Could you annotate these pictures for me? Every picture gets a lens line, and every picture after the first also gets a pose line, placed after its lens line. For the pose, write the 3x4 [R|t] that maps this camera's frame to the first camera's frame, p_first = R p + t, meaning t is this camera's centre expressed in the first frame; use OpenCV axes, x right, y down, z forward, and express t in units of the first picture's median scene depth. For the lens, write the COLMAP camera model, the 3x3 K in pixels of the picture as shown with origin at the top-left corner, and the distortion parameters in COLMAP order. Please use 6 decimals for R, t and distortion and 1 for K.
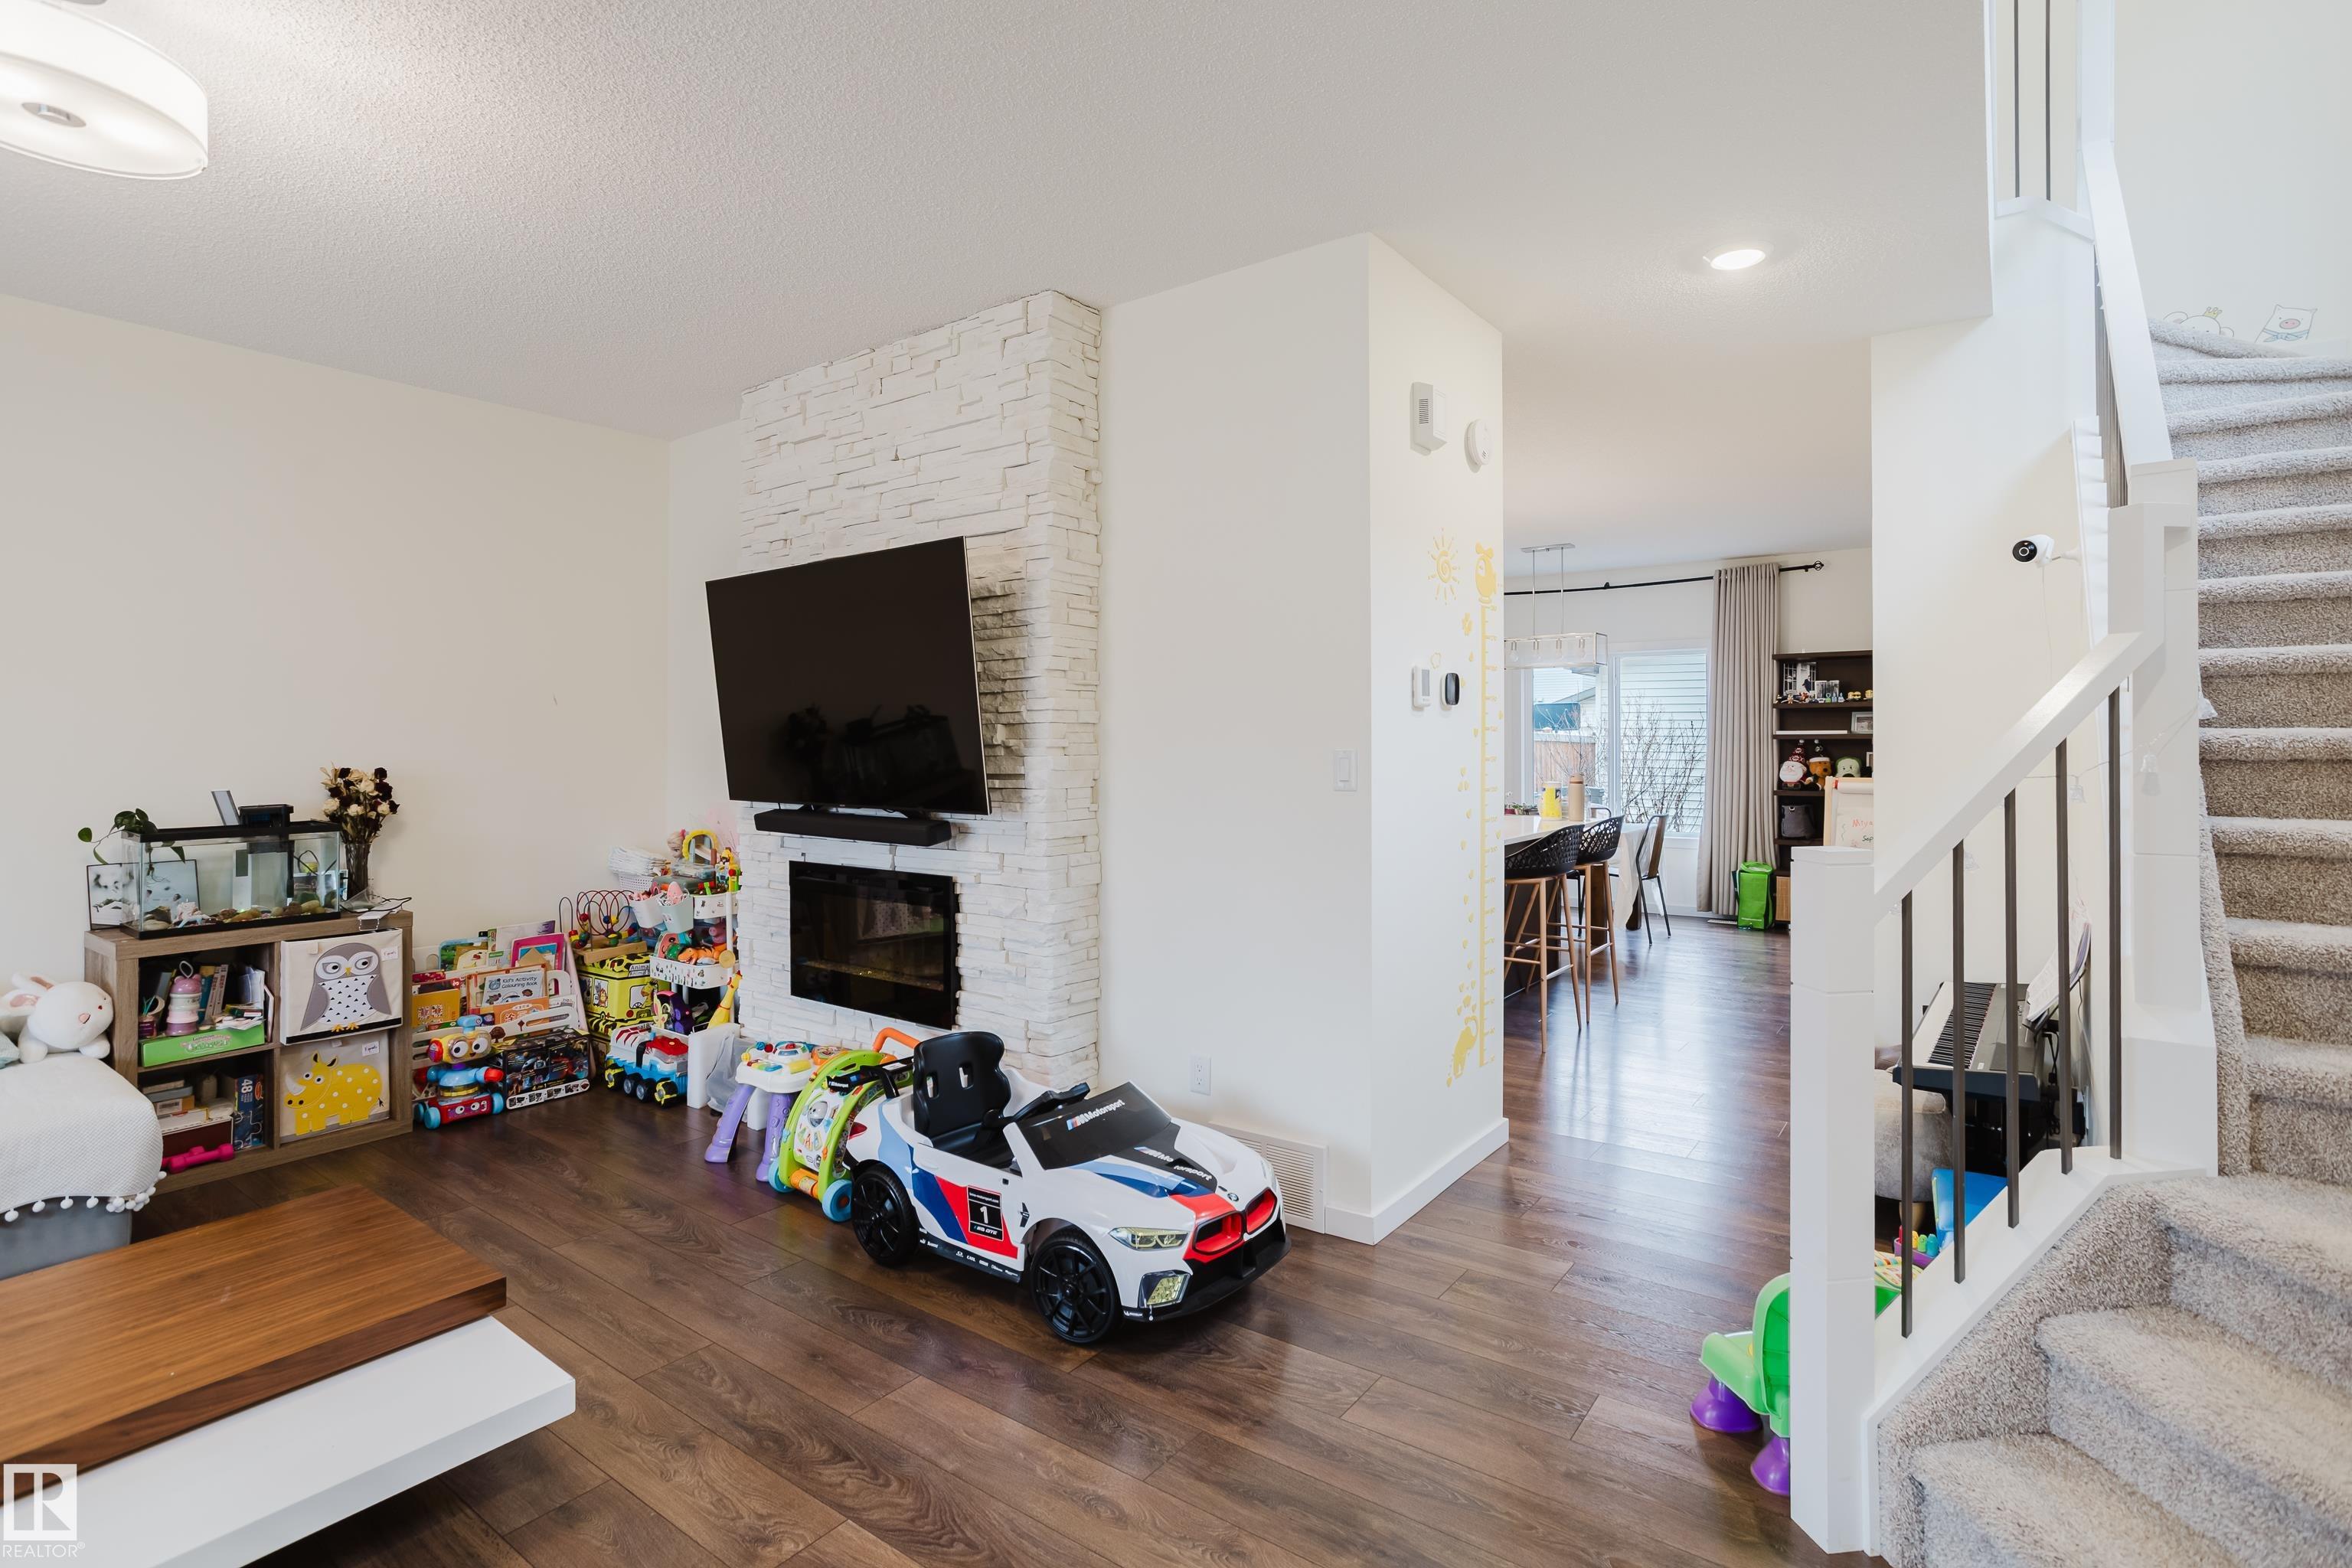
lens RADIAL K [[1141.3, 0, 1176.3], [0, 1141.3, 735.0], [0, 0, 1]] dist [-0.045195, 0.037651]
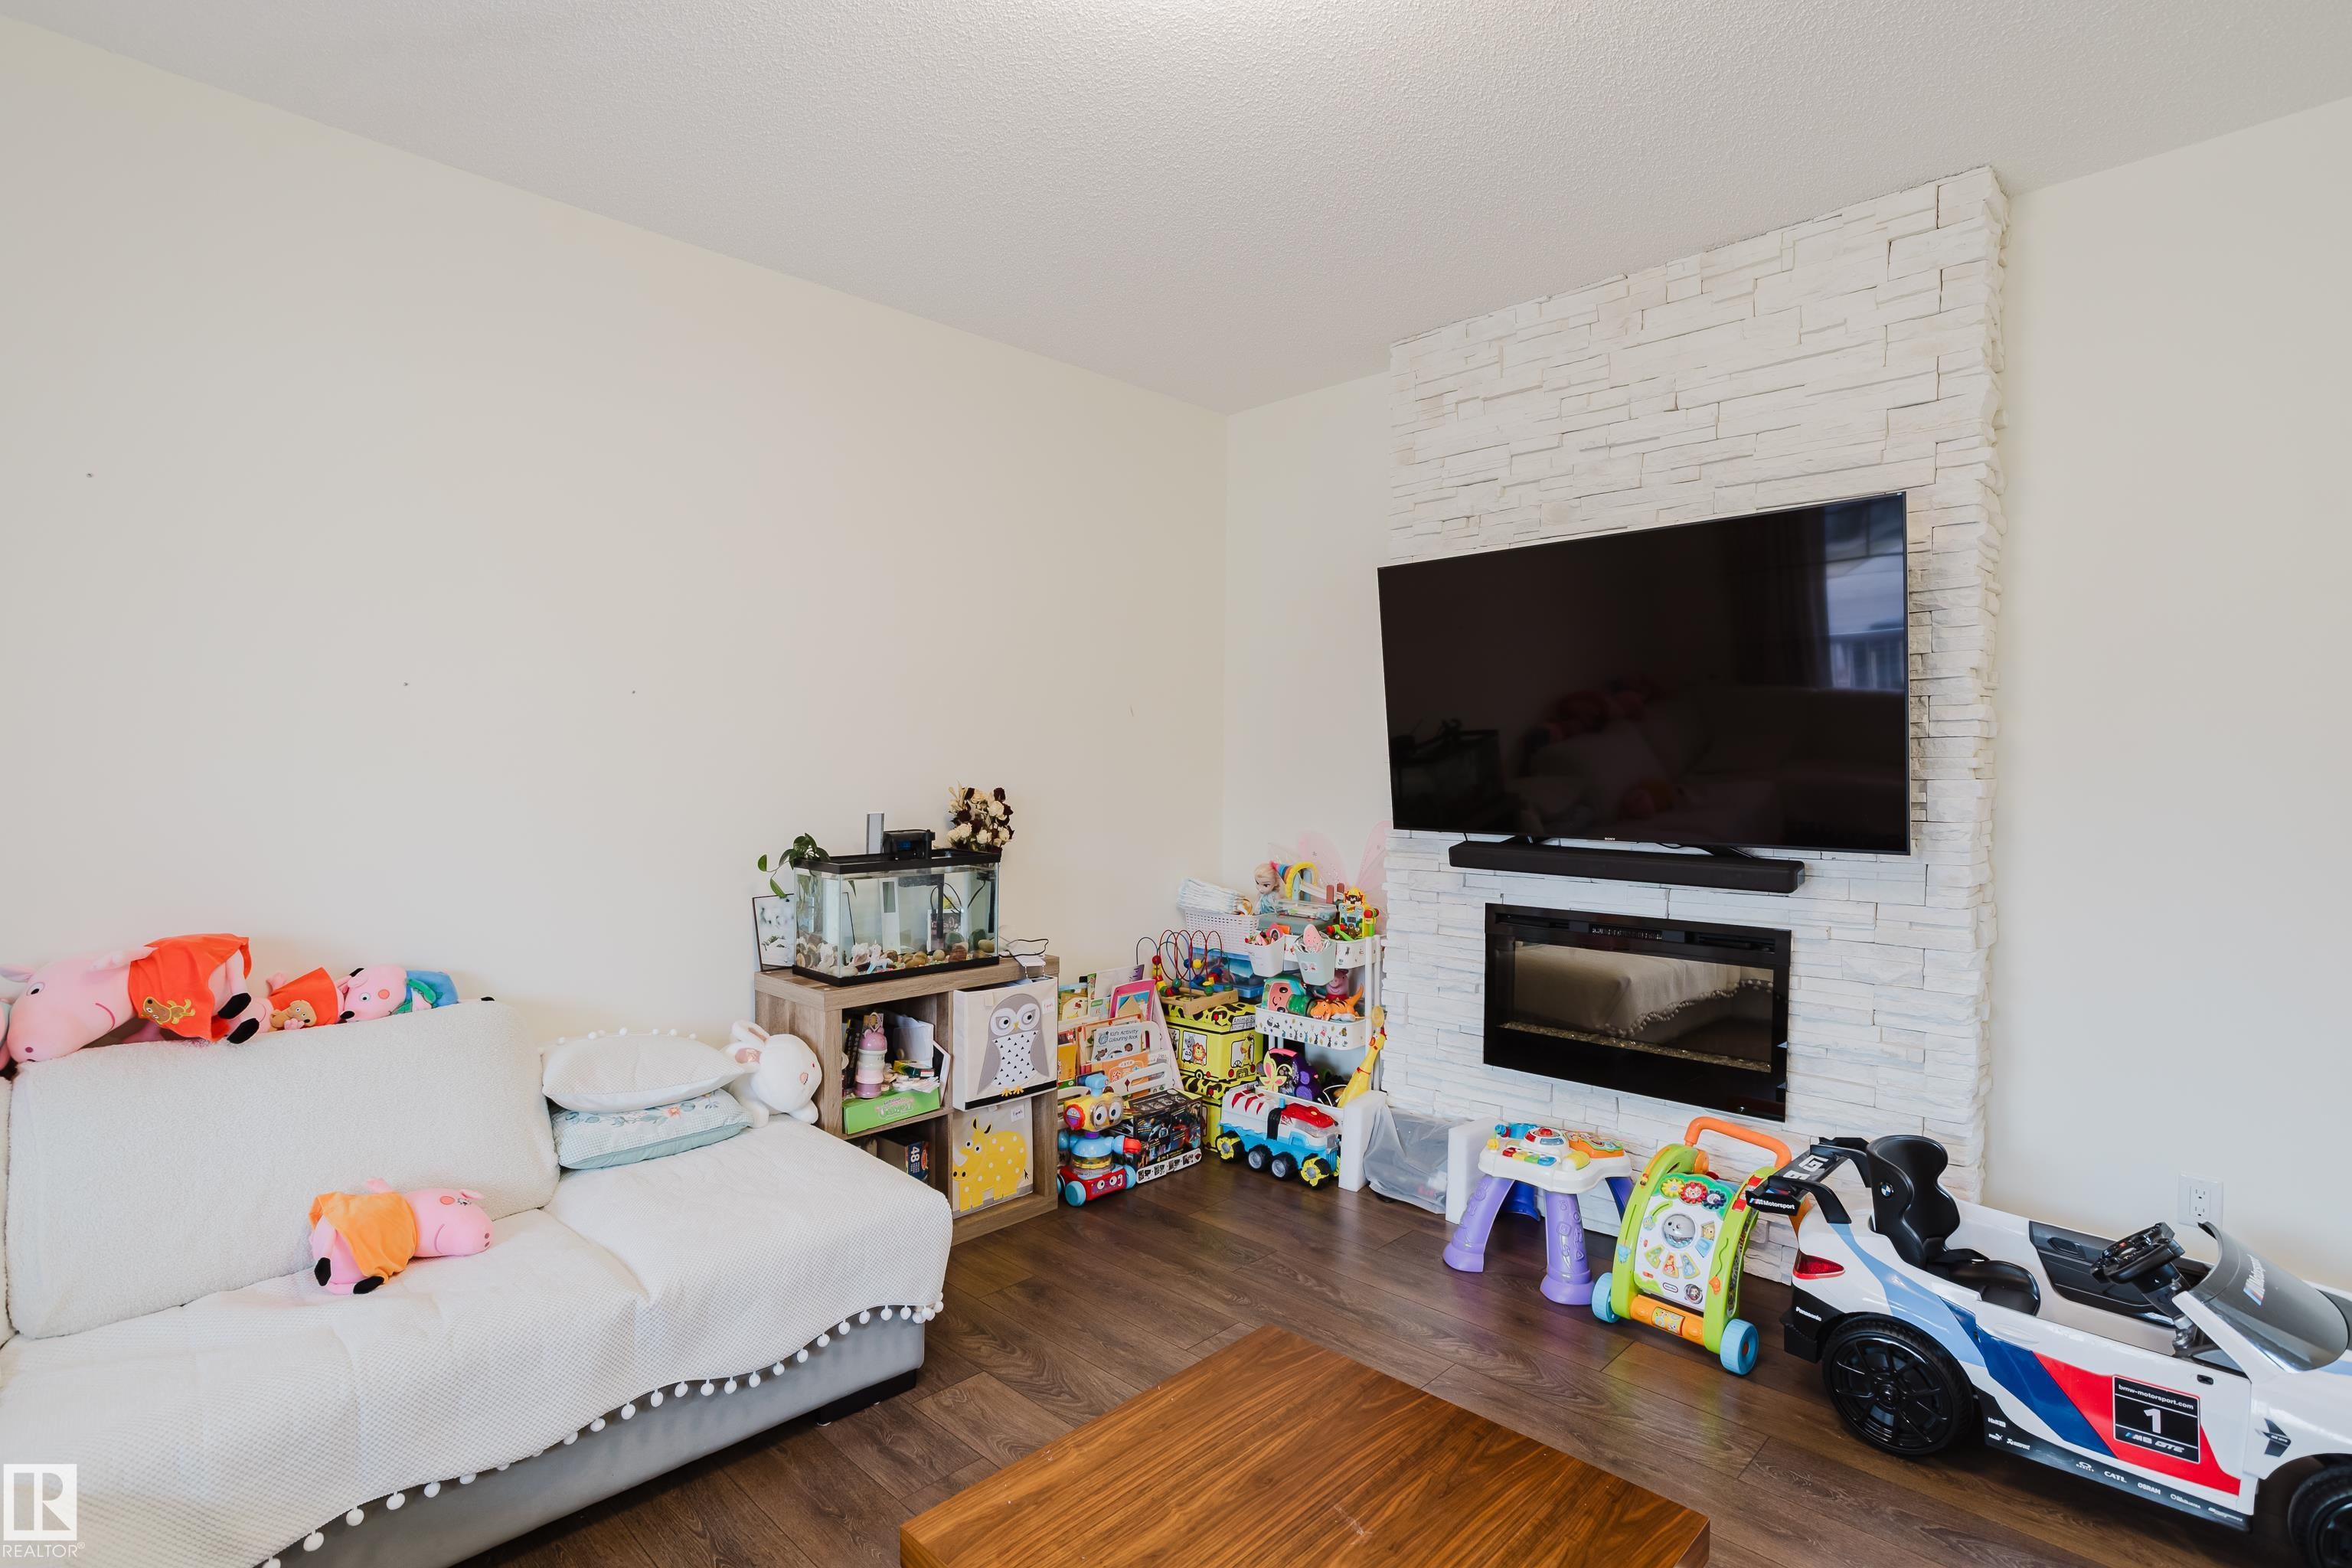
lens RADIAL K [[1130.7, 0, 1176.0], [0, 1130.7, 784.0], [0, 0, 1]] dist [-0.046465, 0.030647]
pose [[0.992294, 0.006955, -0.123709, -0.478561], [-0.004107, 0.999721, 0.023257, 0.005243], [0.123837, -0.022570, 0.992046, 0.160152]]
